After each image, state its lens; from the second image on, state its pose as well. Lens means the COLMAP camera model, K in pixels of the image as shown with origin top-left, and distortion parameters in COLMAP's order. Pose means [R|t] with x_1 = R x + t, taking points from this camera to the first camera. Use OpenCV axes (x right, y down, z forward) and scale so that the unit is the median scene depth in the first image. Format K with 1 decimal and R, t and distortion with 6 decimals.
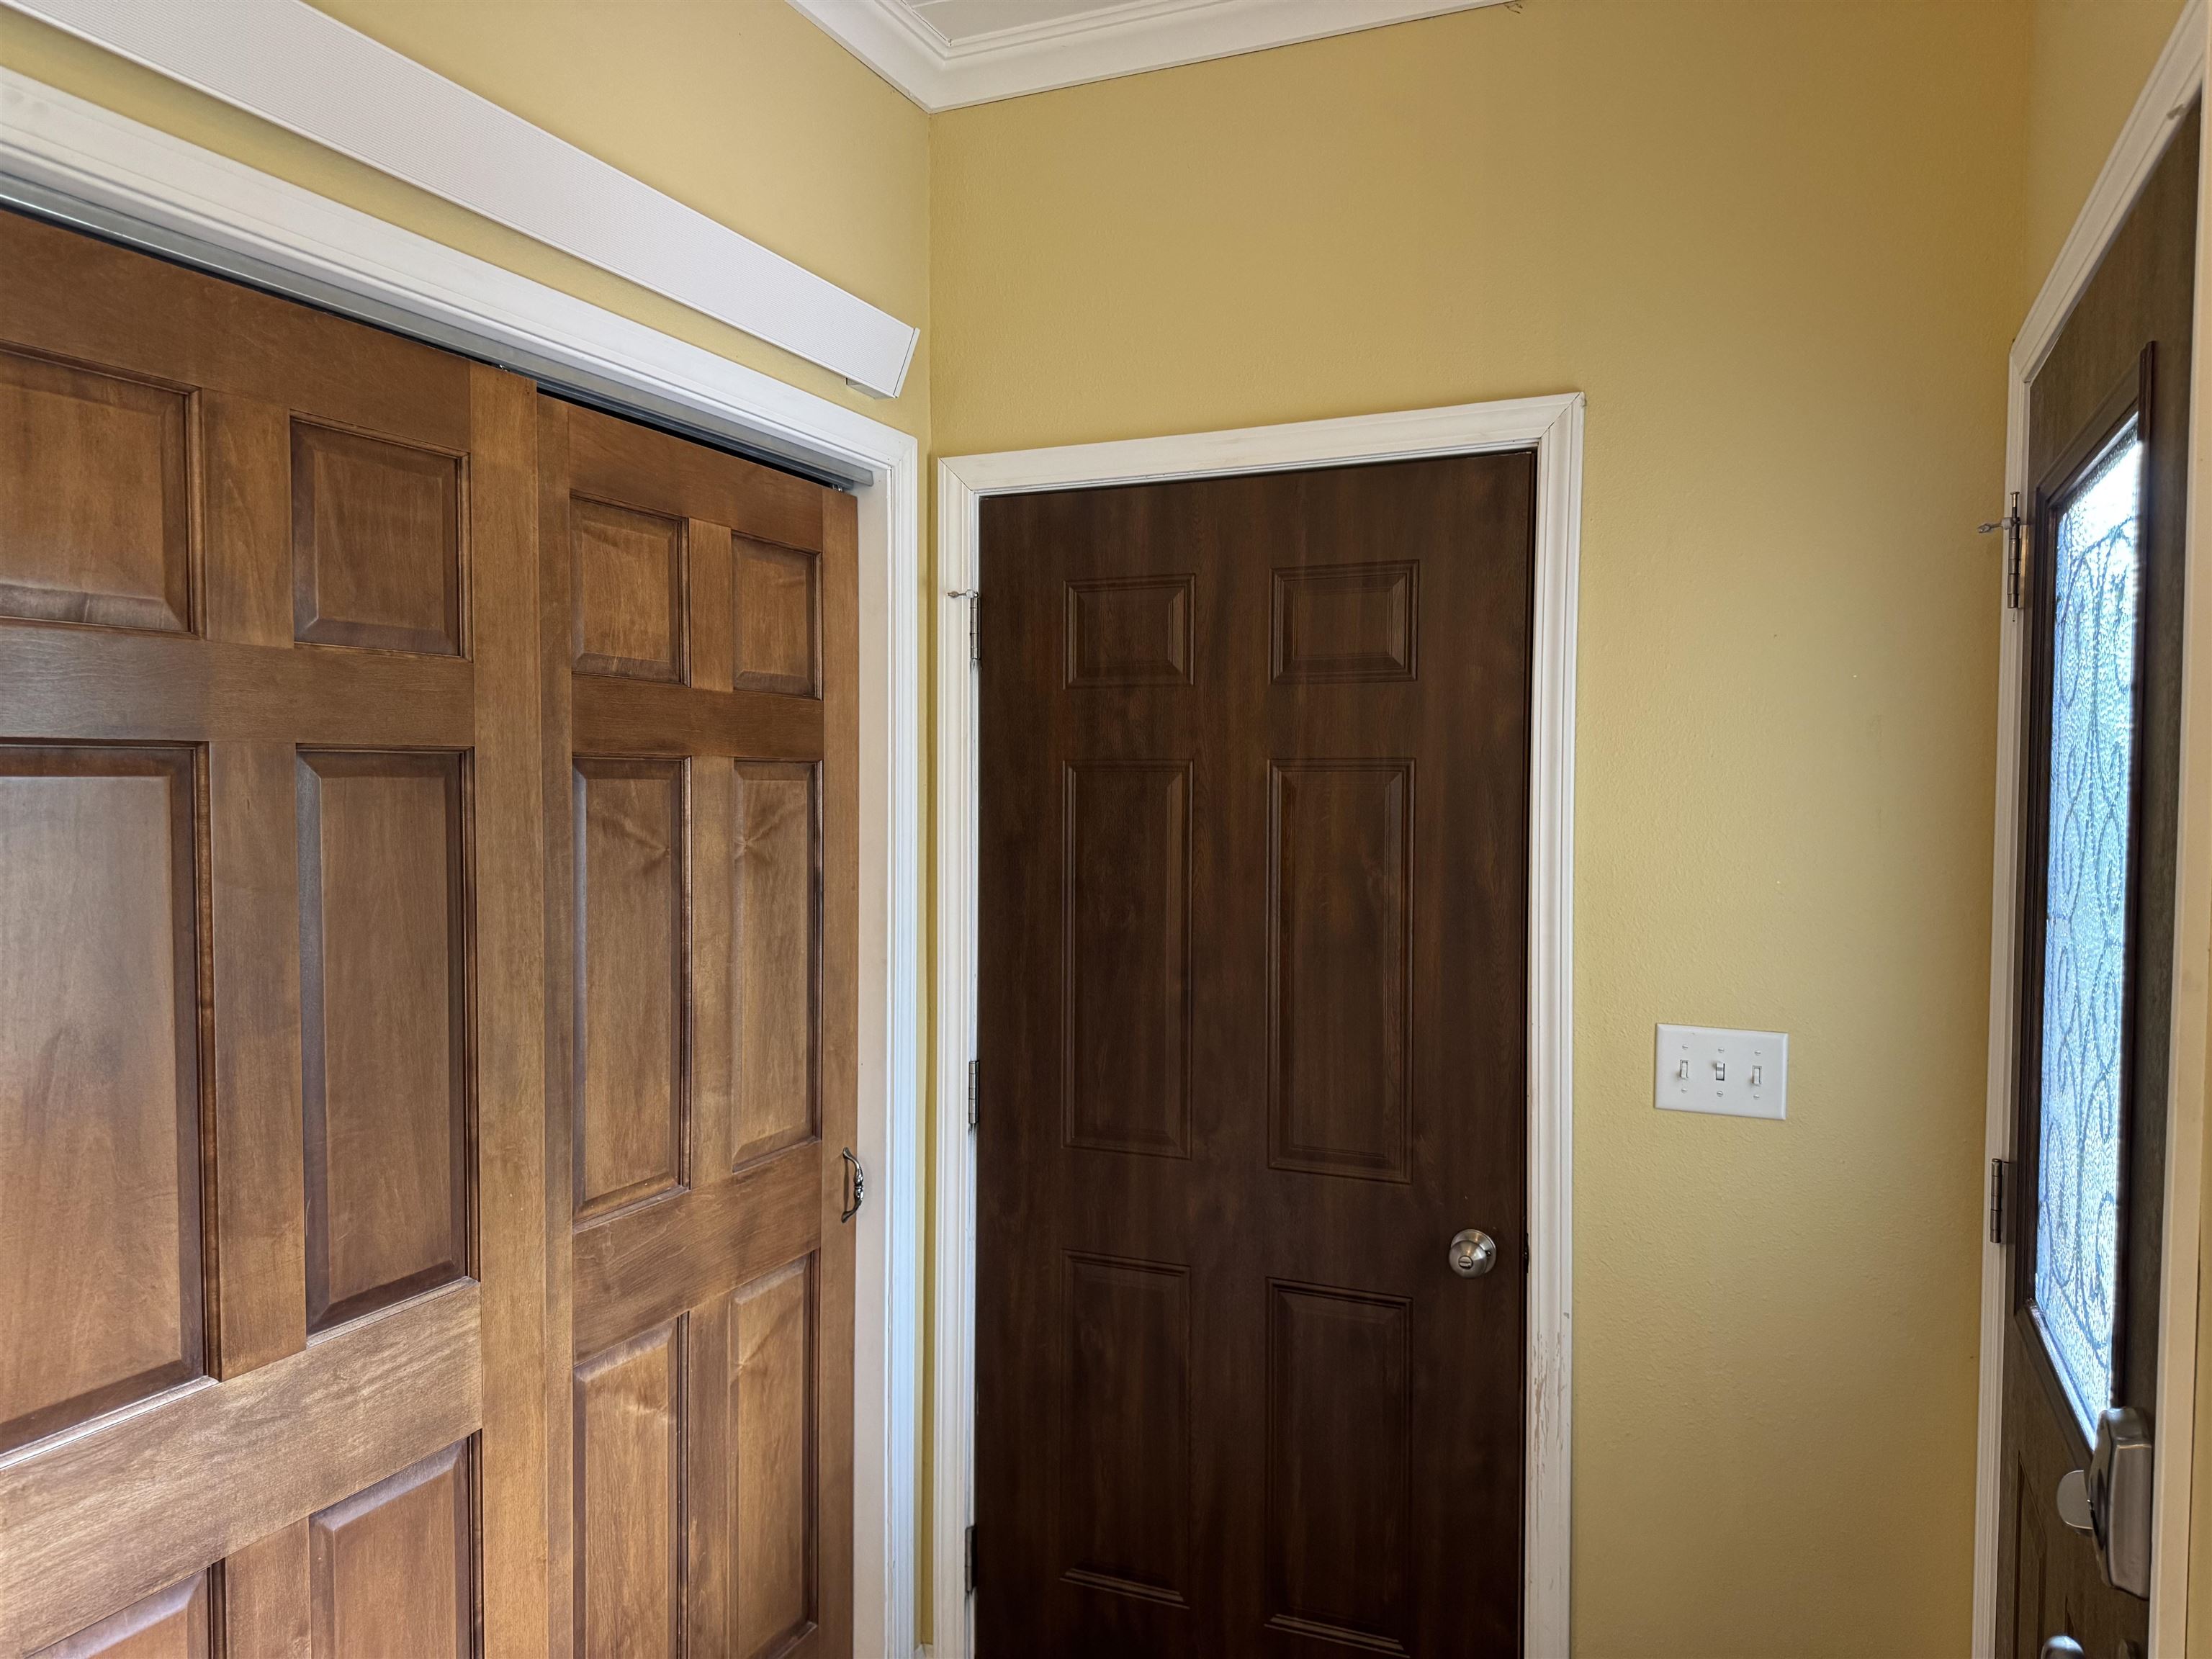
lens RADIAL K [[1558.6, 0, 1110.4], [0, 1558.6, 831.4], [0, 0, 1]] dist [0.112065, -0.129424]
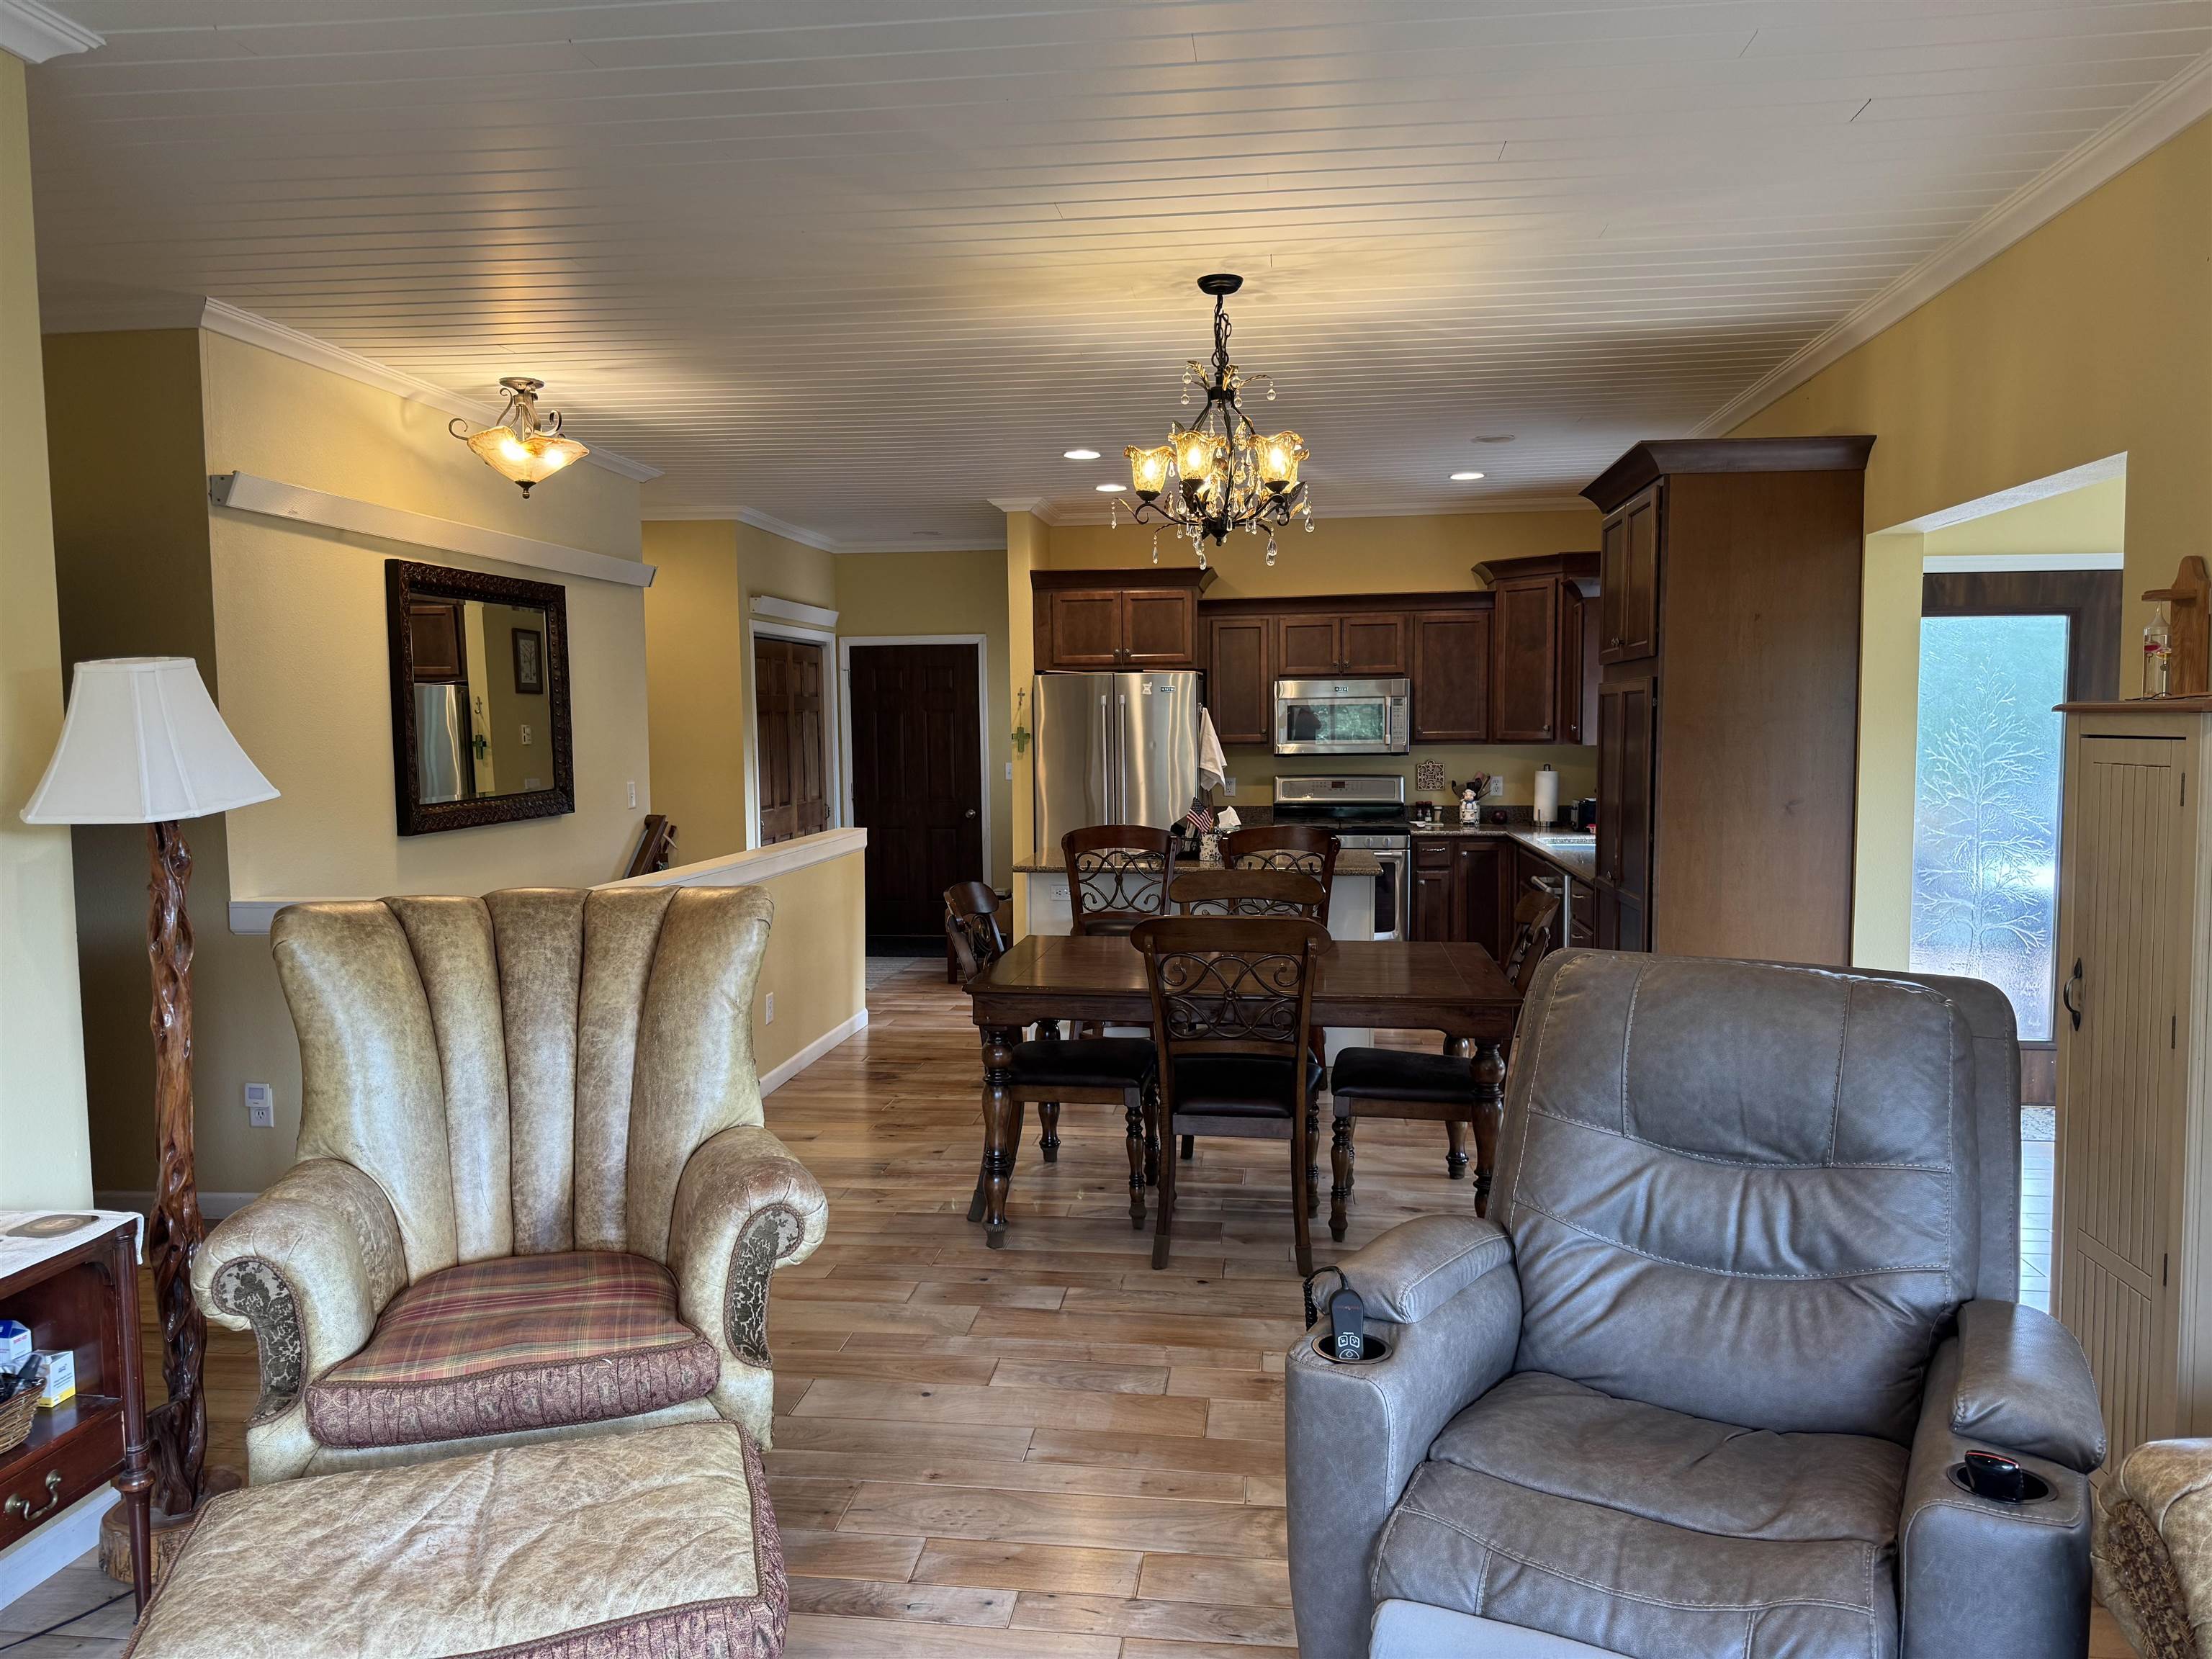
lens RADIAL K [[1595.7, 0, 1102.5], [0, 1595.7, 828.4], [0, 0, 1]] dist [0.197385, -0.140618]
pose [[0.959124, -0.037704, 0.280463, -0.711561], [0.025574, 0.998578, 0.046786, 0.095253], [-0.281828, -0.037701, 0.958724, -3.595282]]
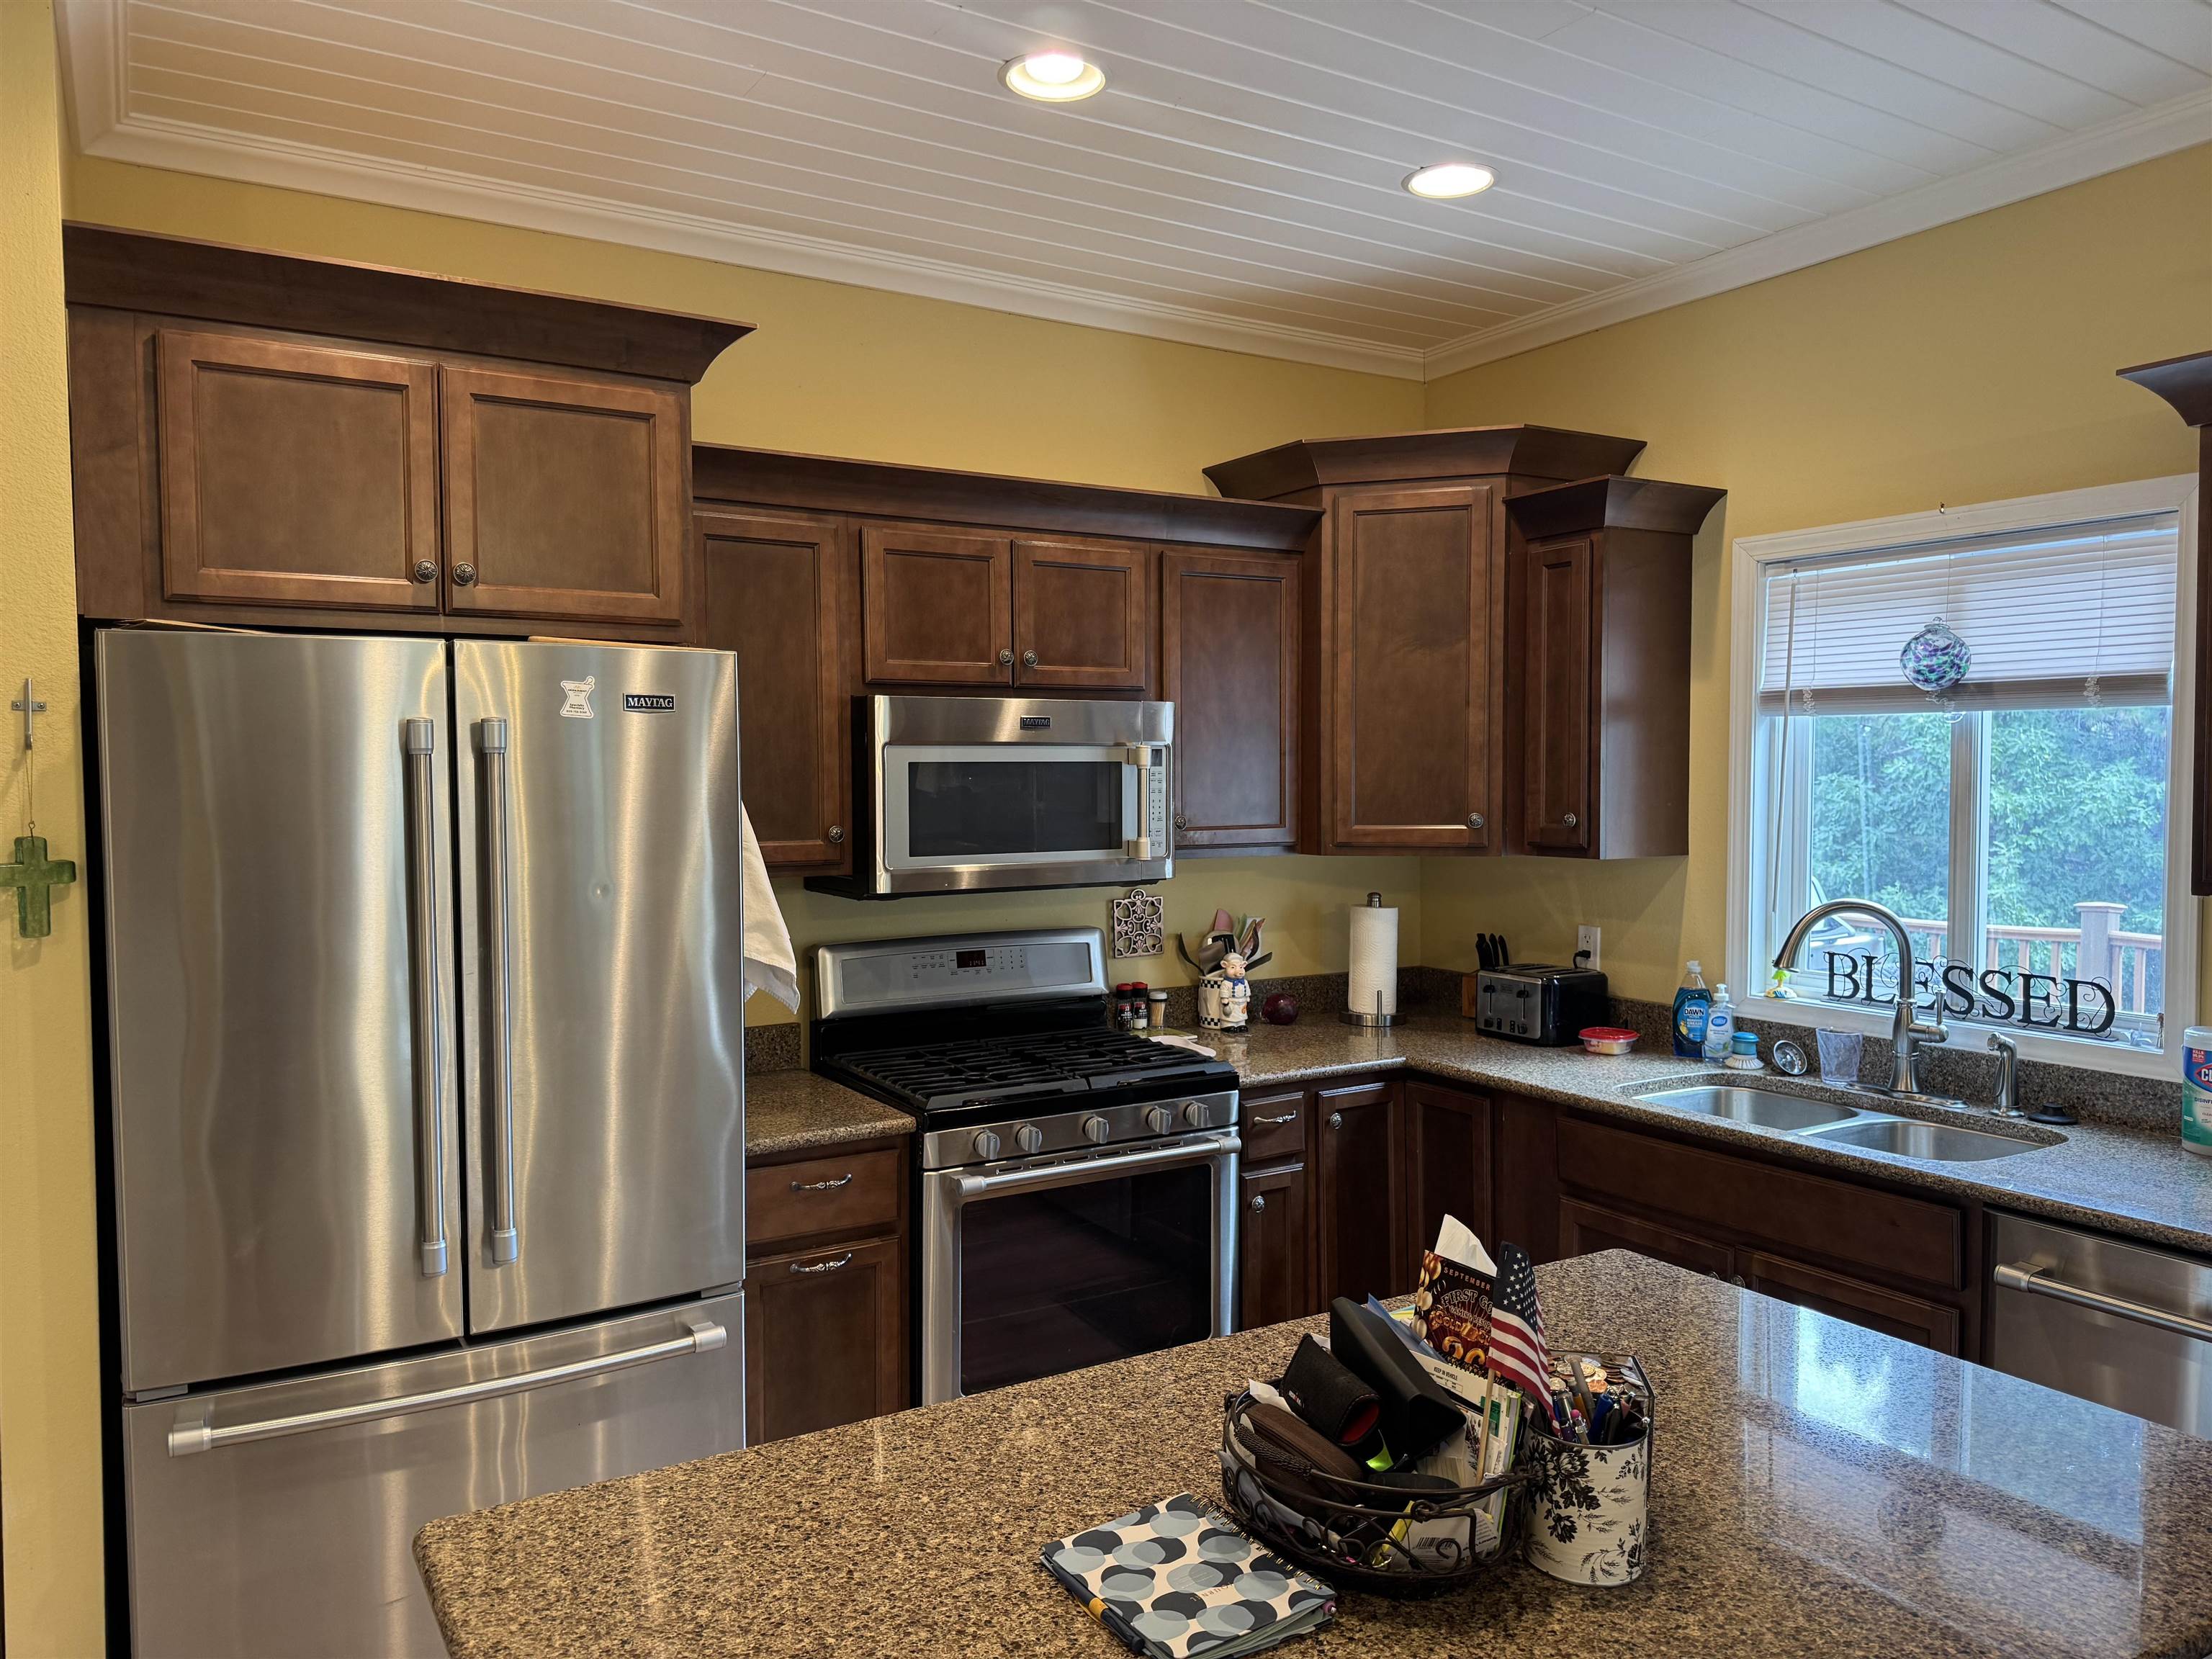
lens RADIAL K [[1543.1, 0, 1070.9], [0, 1543.1, 831.9], [0, 0, 1]] dist [0.178727, -0.210902]
pose [[0.582139, -0.045150, 0.811835, -0.232267], [0.034322, 0.998932, 0.030944, 0.015424], [-0.812364, 0.009851, 0.583067, -0.928193]]
